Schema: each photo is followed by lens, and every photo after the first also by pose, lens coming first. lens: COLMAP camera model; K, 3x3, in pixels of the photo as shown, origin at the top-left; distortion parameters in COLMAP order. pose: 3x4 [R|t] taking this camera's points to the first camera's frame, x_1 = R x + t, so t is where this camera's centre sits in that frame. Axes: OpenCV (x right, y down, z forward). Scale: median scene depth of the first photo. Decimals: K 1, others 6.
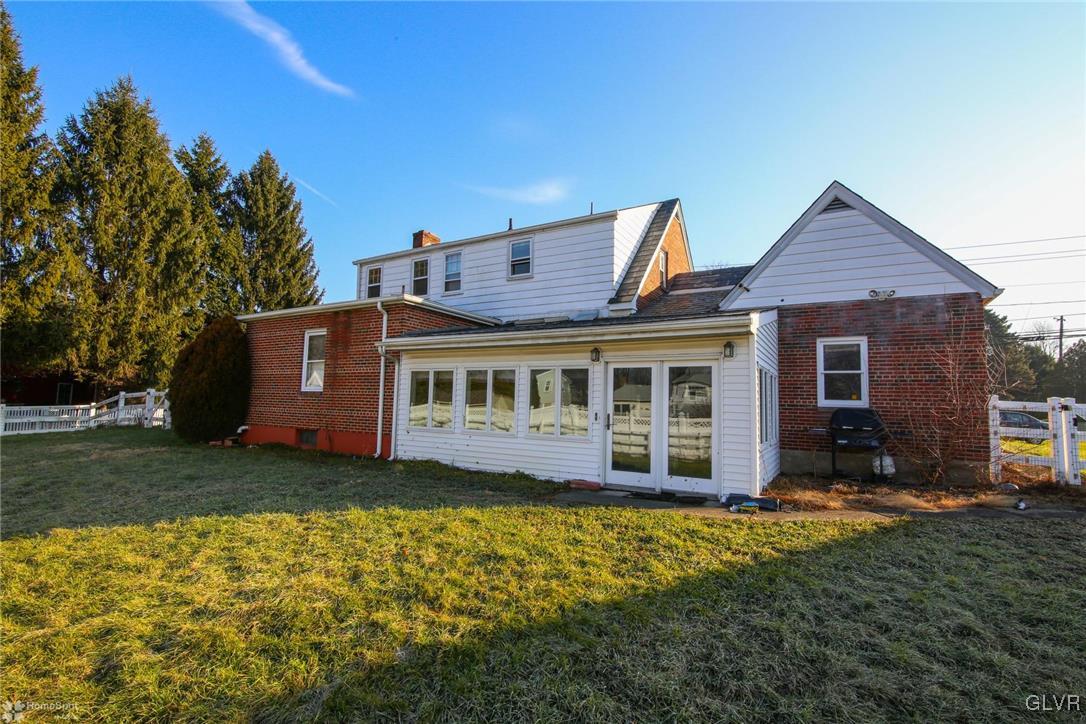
lens RADIAL K [[497.8, 0, 542.0], [0, 497.8, 364.3], [0, 0, 1]] dist [-0.017651, 0.000970]
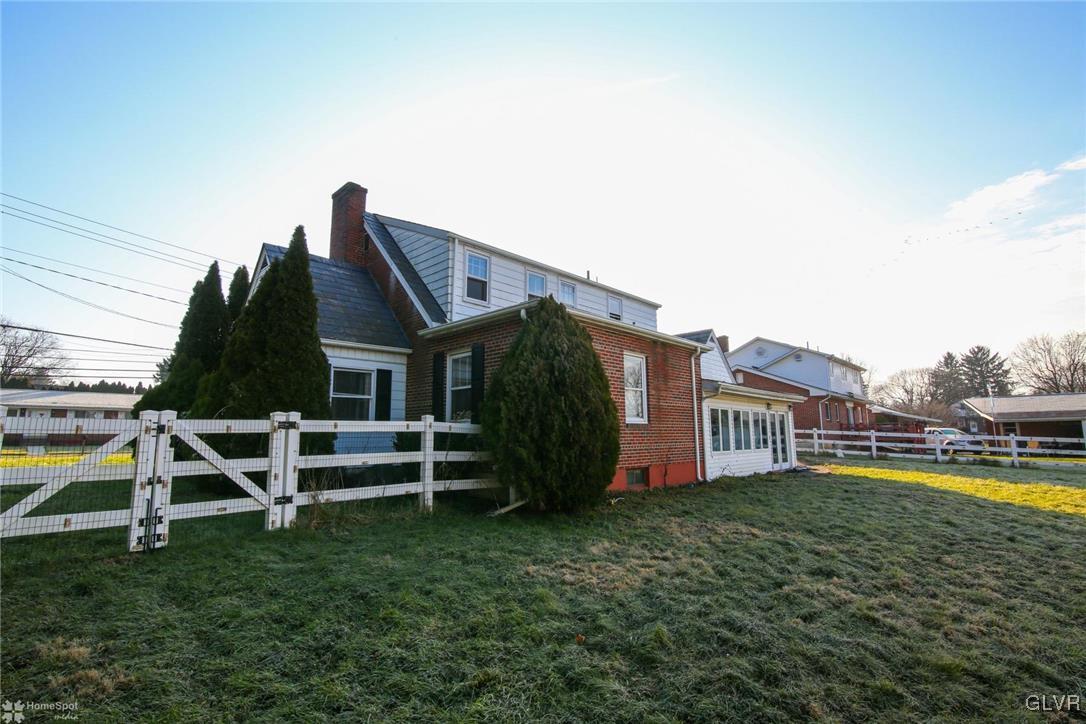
lens RADIAL K [[497.8, 0, 542.7], [0, 497.8, 360.4], [0, 0, 1]] dist [-0.017651, 0.000970]
pose [[0.227668, 0.118901, 0.966452, -1.279231], [-0.071052, 0.991900, -0.105294, 0.045018], [-0.971143, -0.044697, 0.234272, 0.897311]]
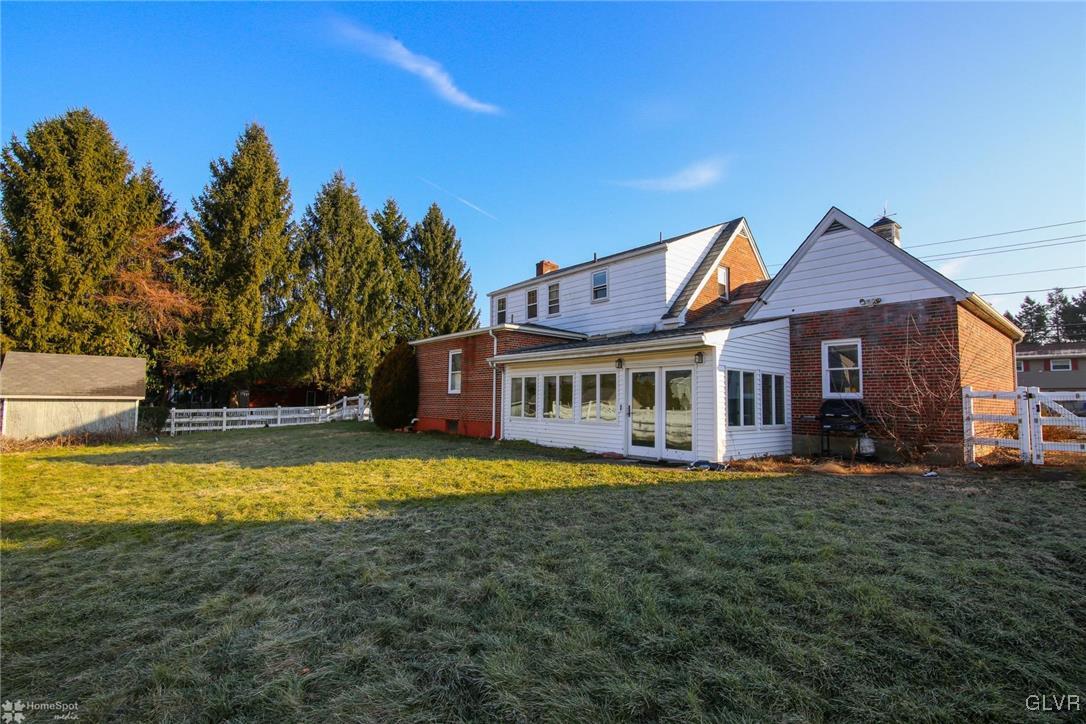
lens RADIAL K [[497.8, 0, 542.2], [0, 497.8, 364.5], [0, 0, 1]] dist [-0.017651, 0.000970]
pose [[0.945390, -0.036593, -0.323881, 0.225709], [0.036672, 0.999310, -0.005860, -0.010143], [0.323872, -0.006337, 0.946080, -0.253113]]
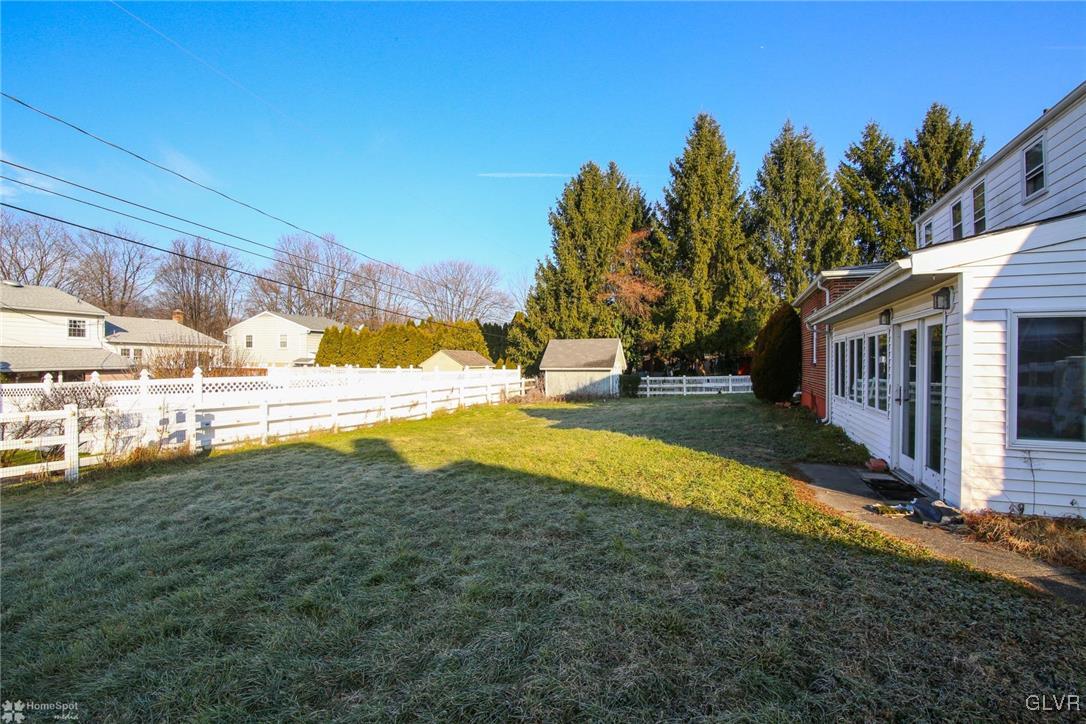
lens RADIAL K [[497.8, 0, 543.3], [0, 497.8, 365.0], [0, 0, 1]] dist [-0.017651, 0.000970]
pose [[0.165098, -0.019216, -0.986090, 0.532973], [0.083828, 0.996466, -0.005383, 0.010924], [0.982708, -0.081774, 0.166125, 0.175006]]
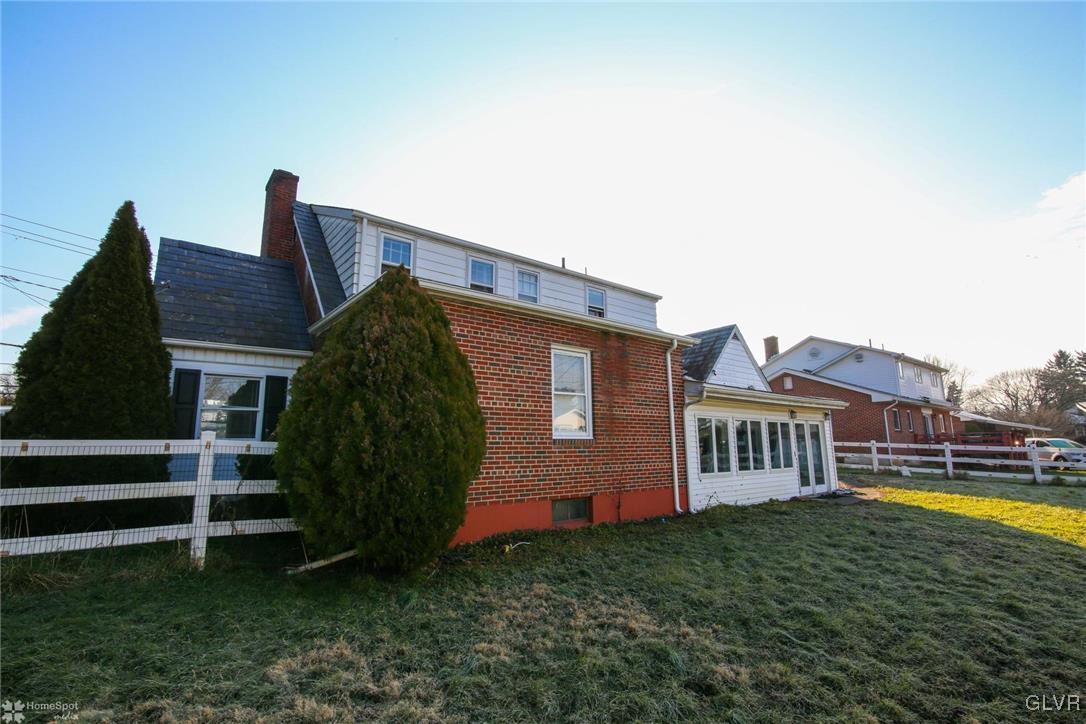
lens RADIAL K [[497.8, 0, 543.0], [0, 497.8, 360.3], [0, 0, 1]] dist [-0.017651, 0.000970]
pose [[0.352285, 0.135749, 0.925996, -1.042414], [-0.059775, 0.990668, -0.122489, 0.031905], [-0.933982, -0.012200, 0.357112, 0.746616]]
